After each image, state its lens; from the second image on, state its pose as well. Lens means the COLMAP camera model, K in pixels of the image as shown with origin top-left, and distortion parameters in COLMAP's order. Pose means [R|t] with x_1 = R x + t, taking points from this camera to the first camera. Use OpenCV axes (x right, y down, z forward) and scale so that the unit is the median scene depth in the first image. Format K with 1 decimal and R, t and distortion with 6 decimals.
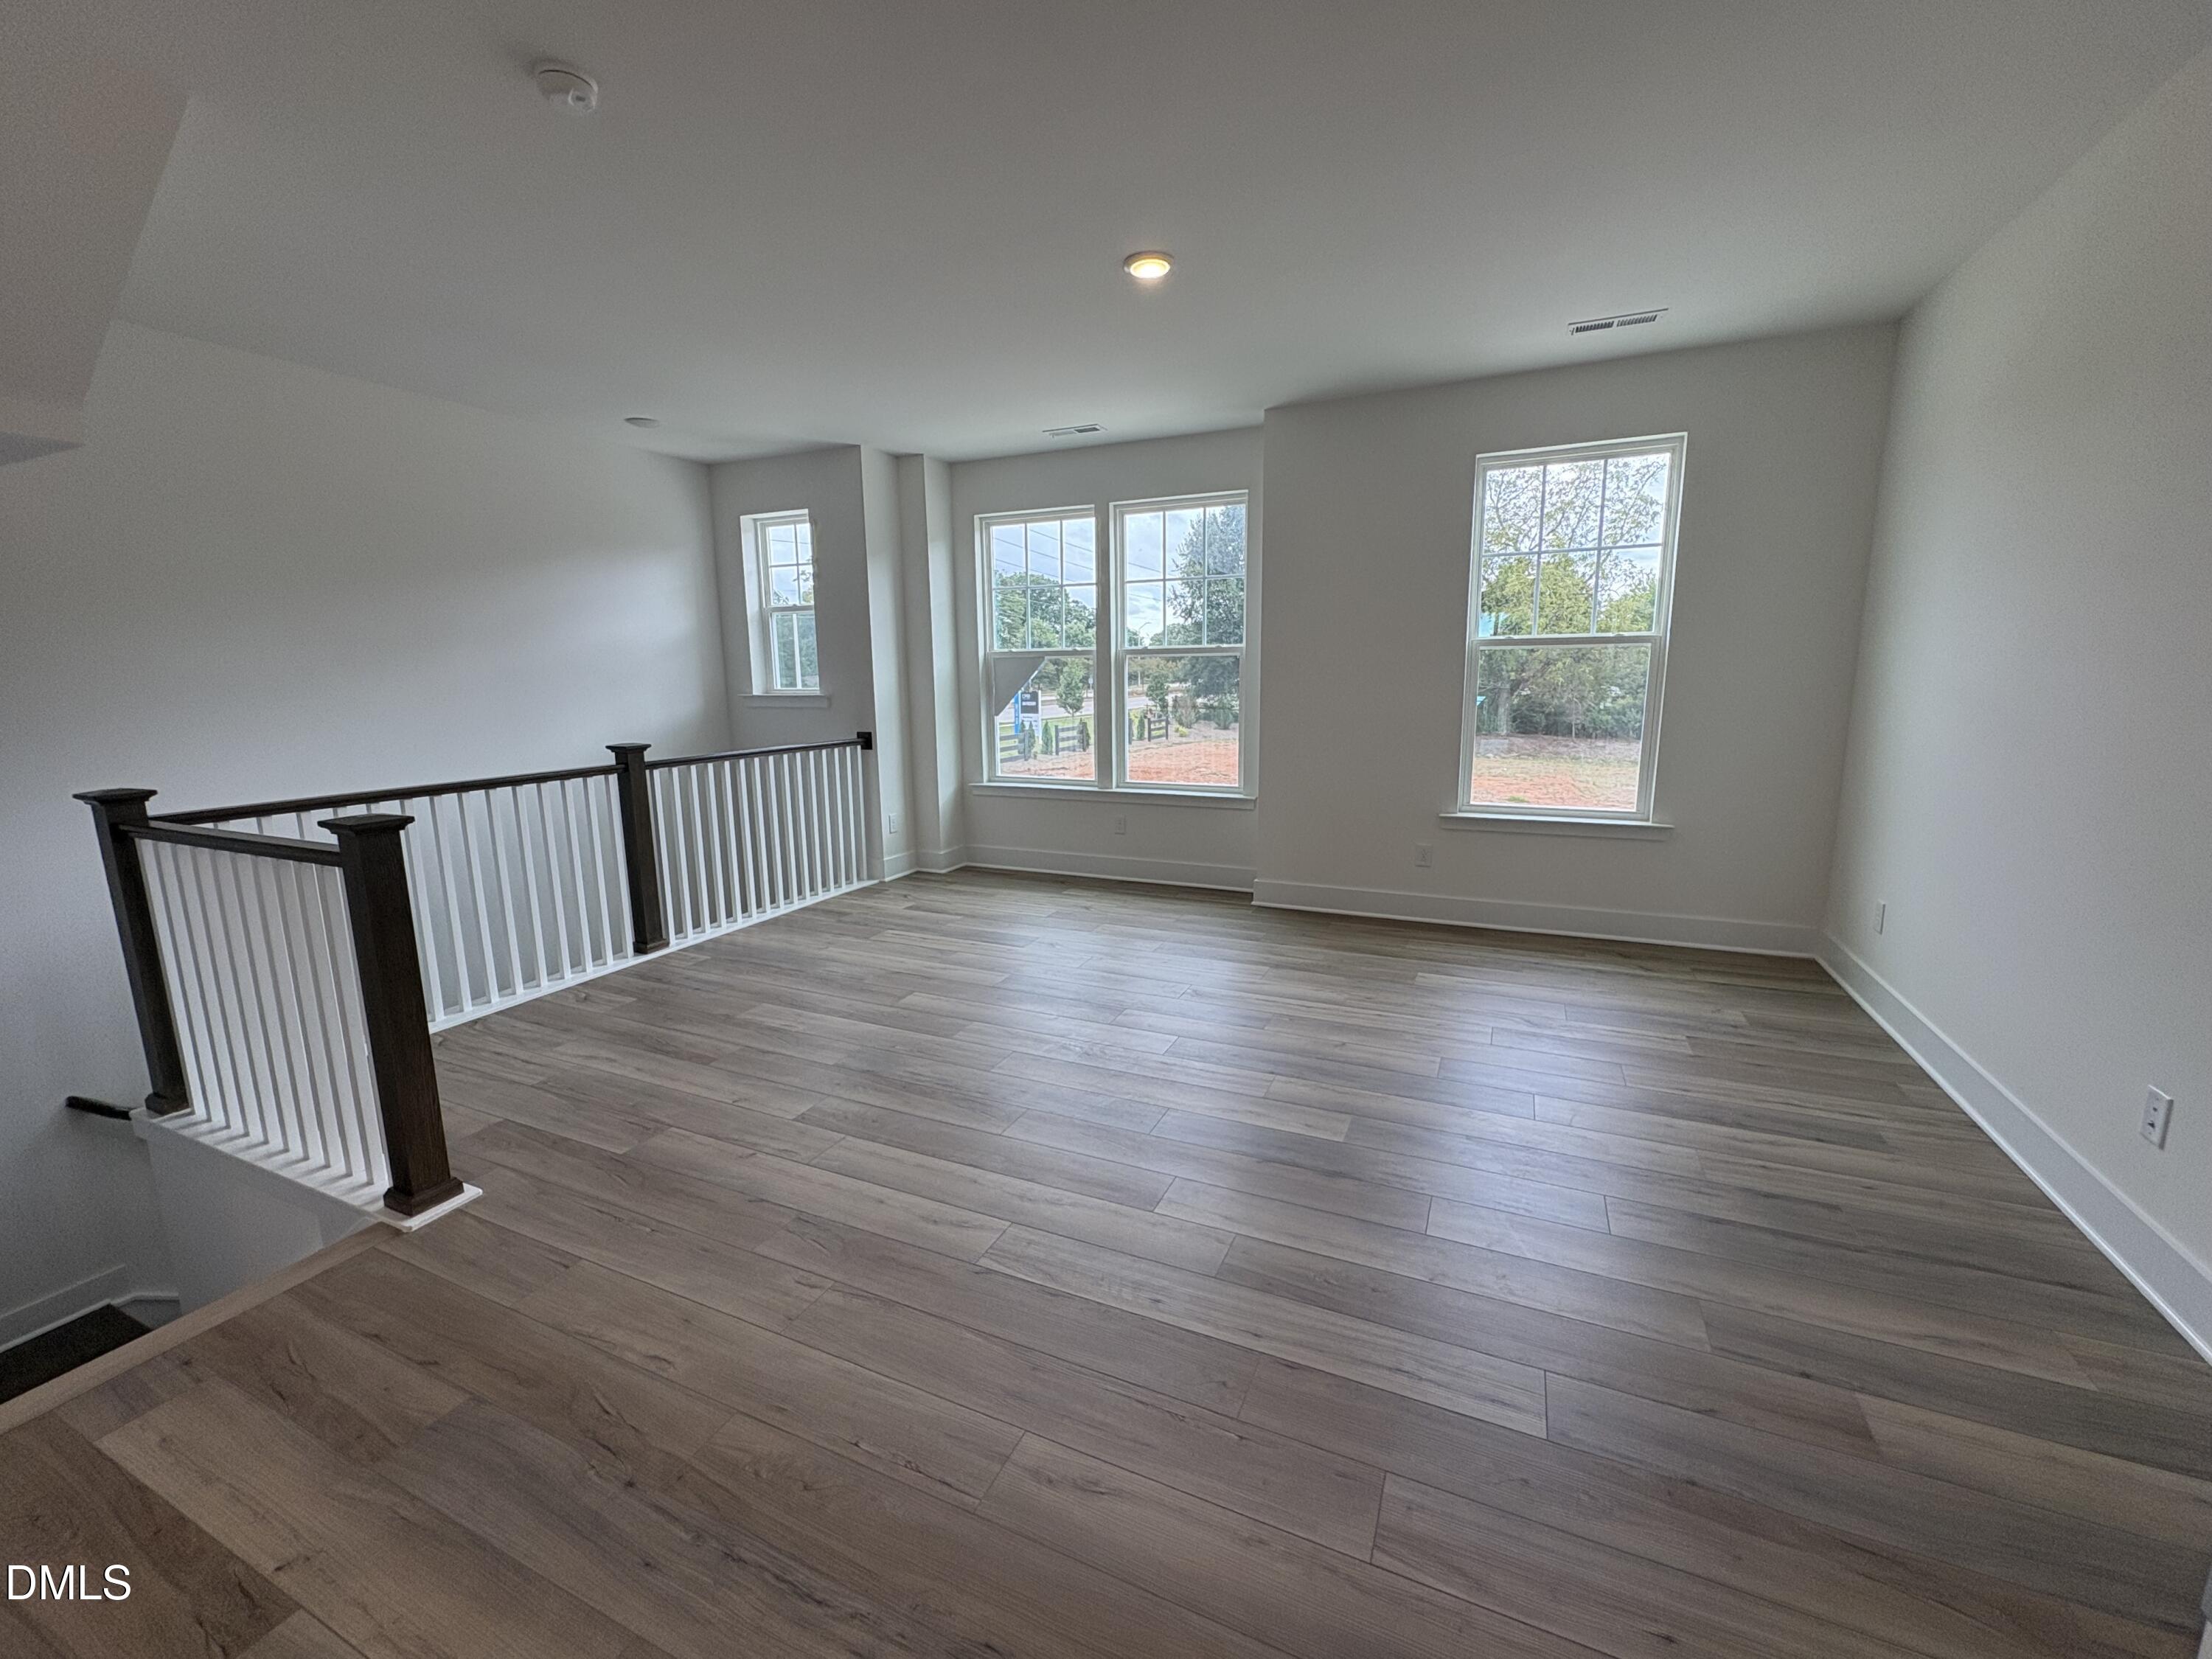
lens RADIAL K [[893.0, 0, 1100.9], [0, 893.0, 829.6], [0, 0, 1]] dist [-0.000177, 0.000124]
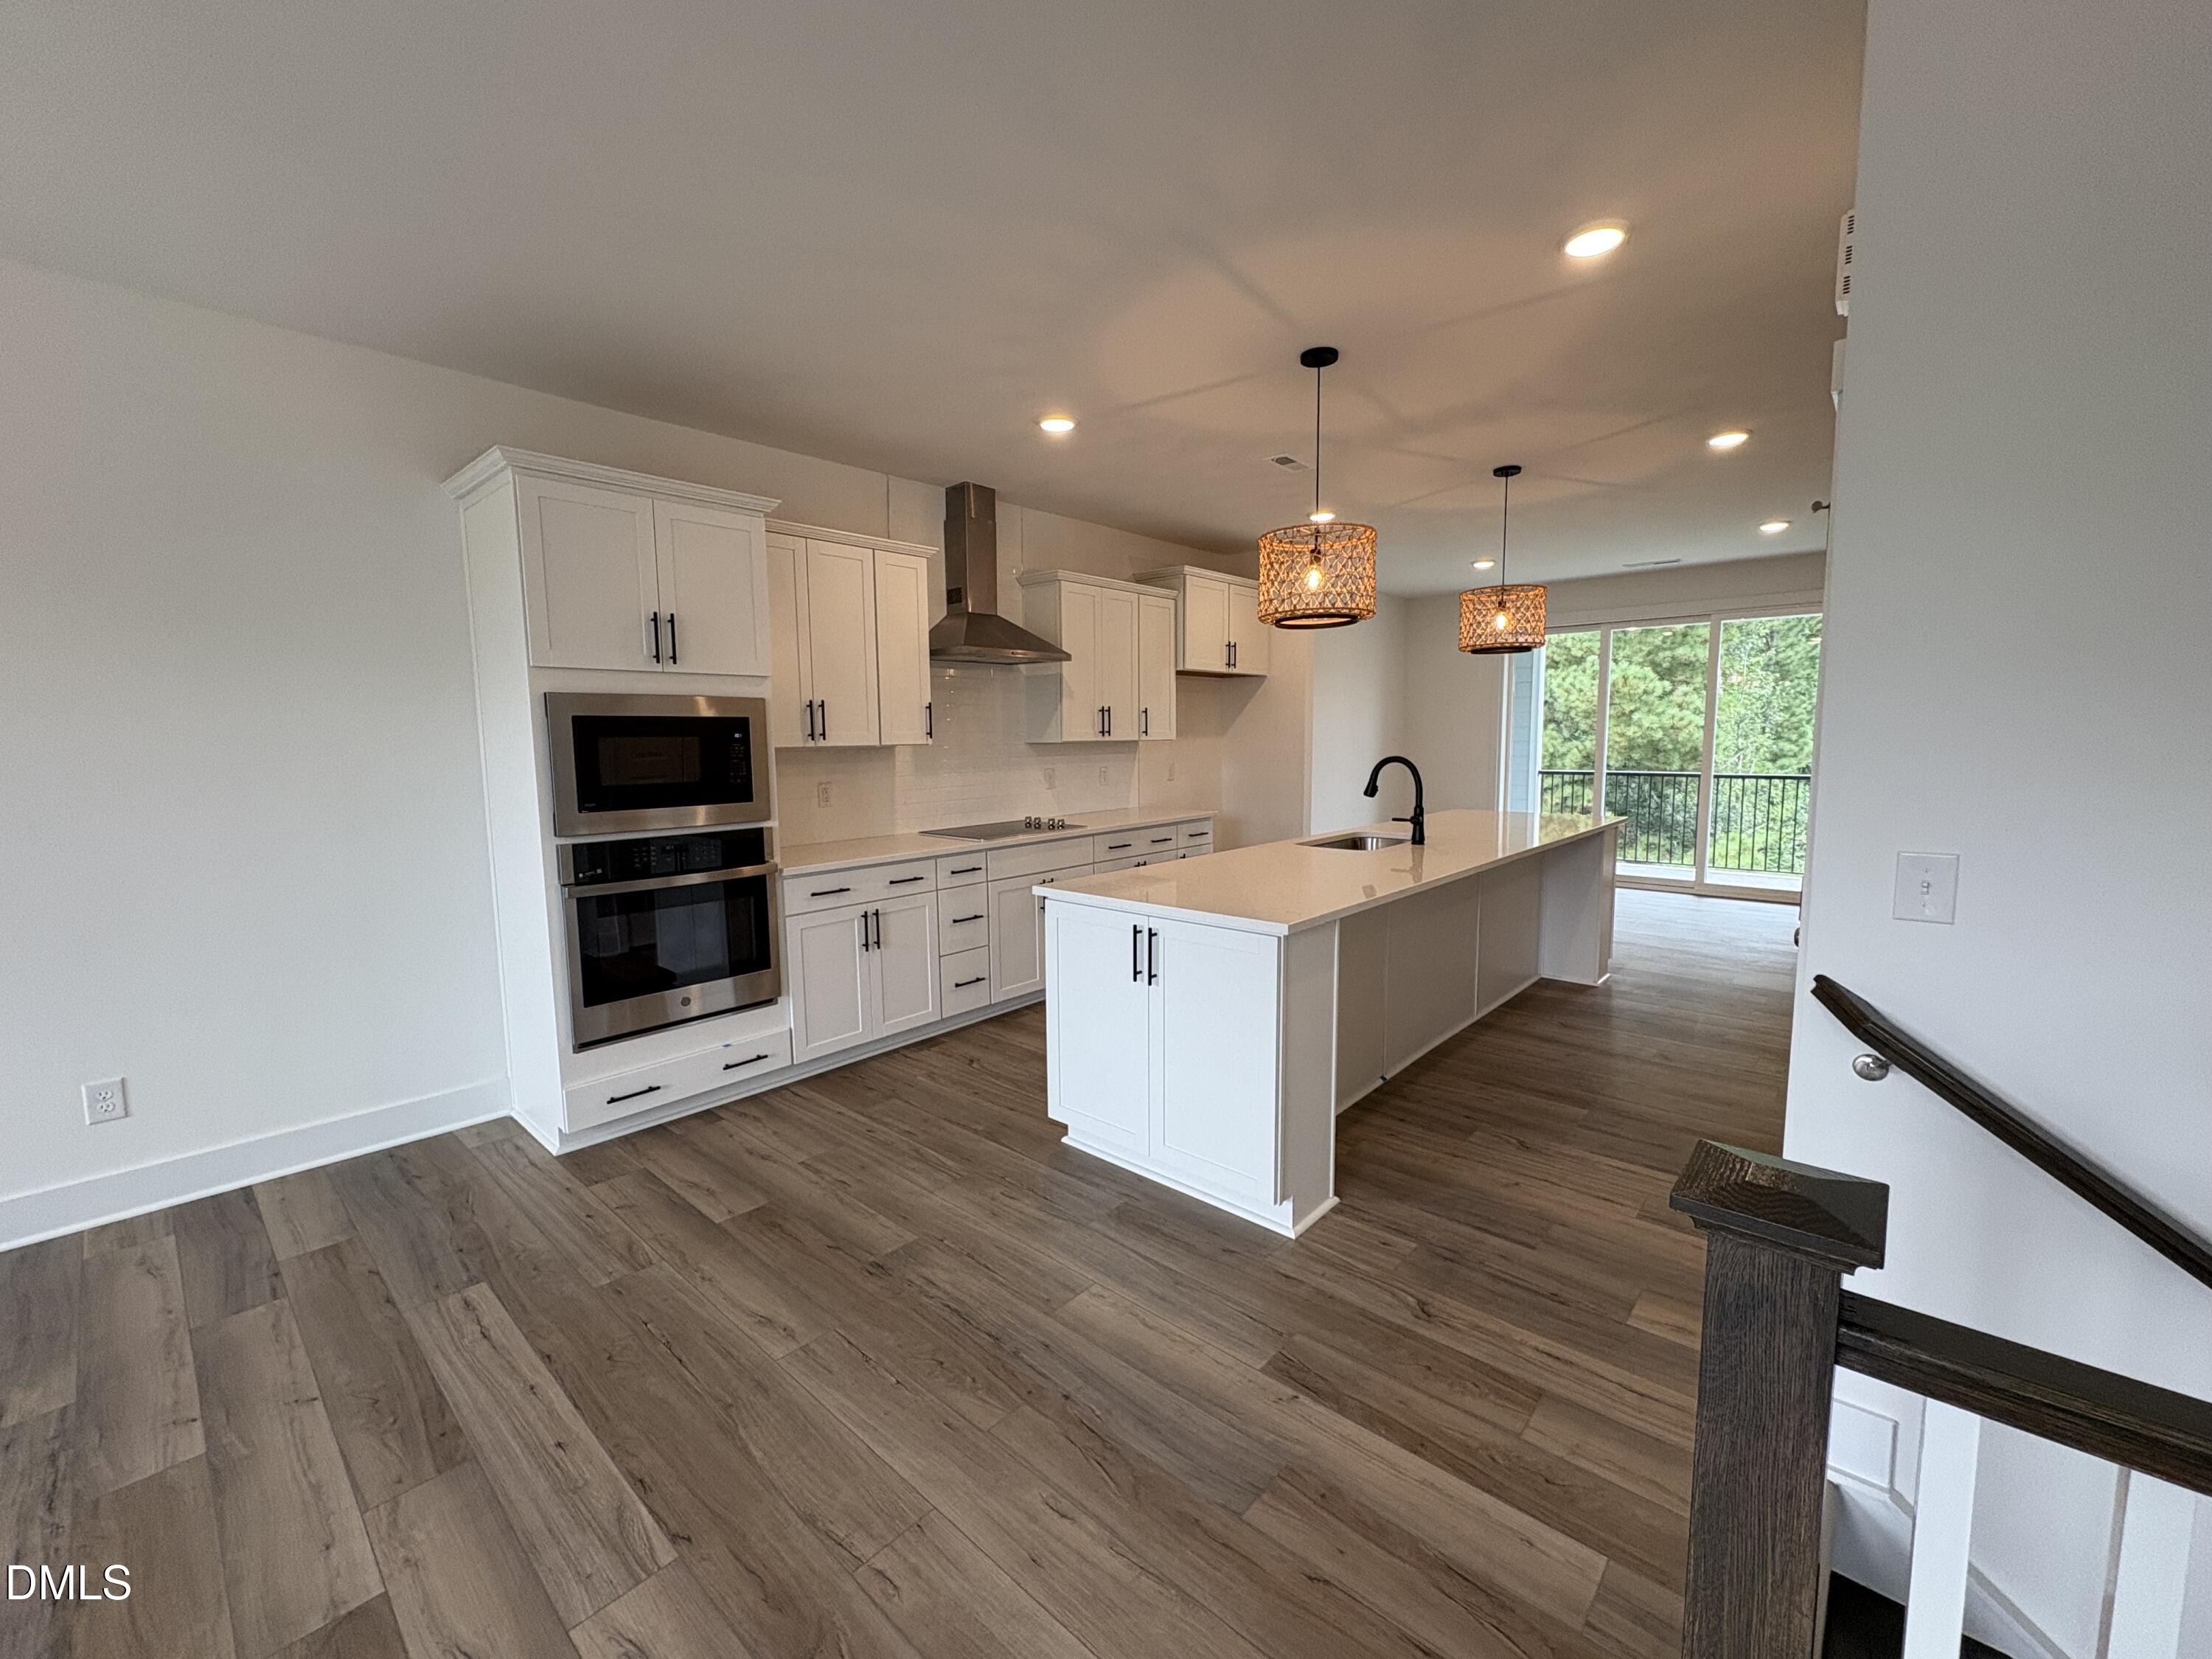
lens RADIAL K [[893.0, 0, 1107.0], [0, 893.0, 829.1], [0, 0, 1]] dist [-0.000177, 0.000124]
pose [[-0.955522, -0.006397, 0.294850, -0.933673], [0.075419, 0.961221, 0.265266, -0.362776], [-0.285113, 0.275705, -0.917985, 1.889464]]
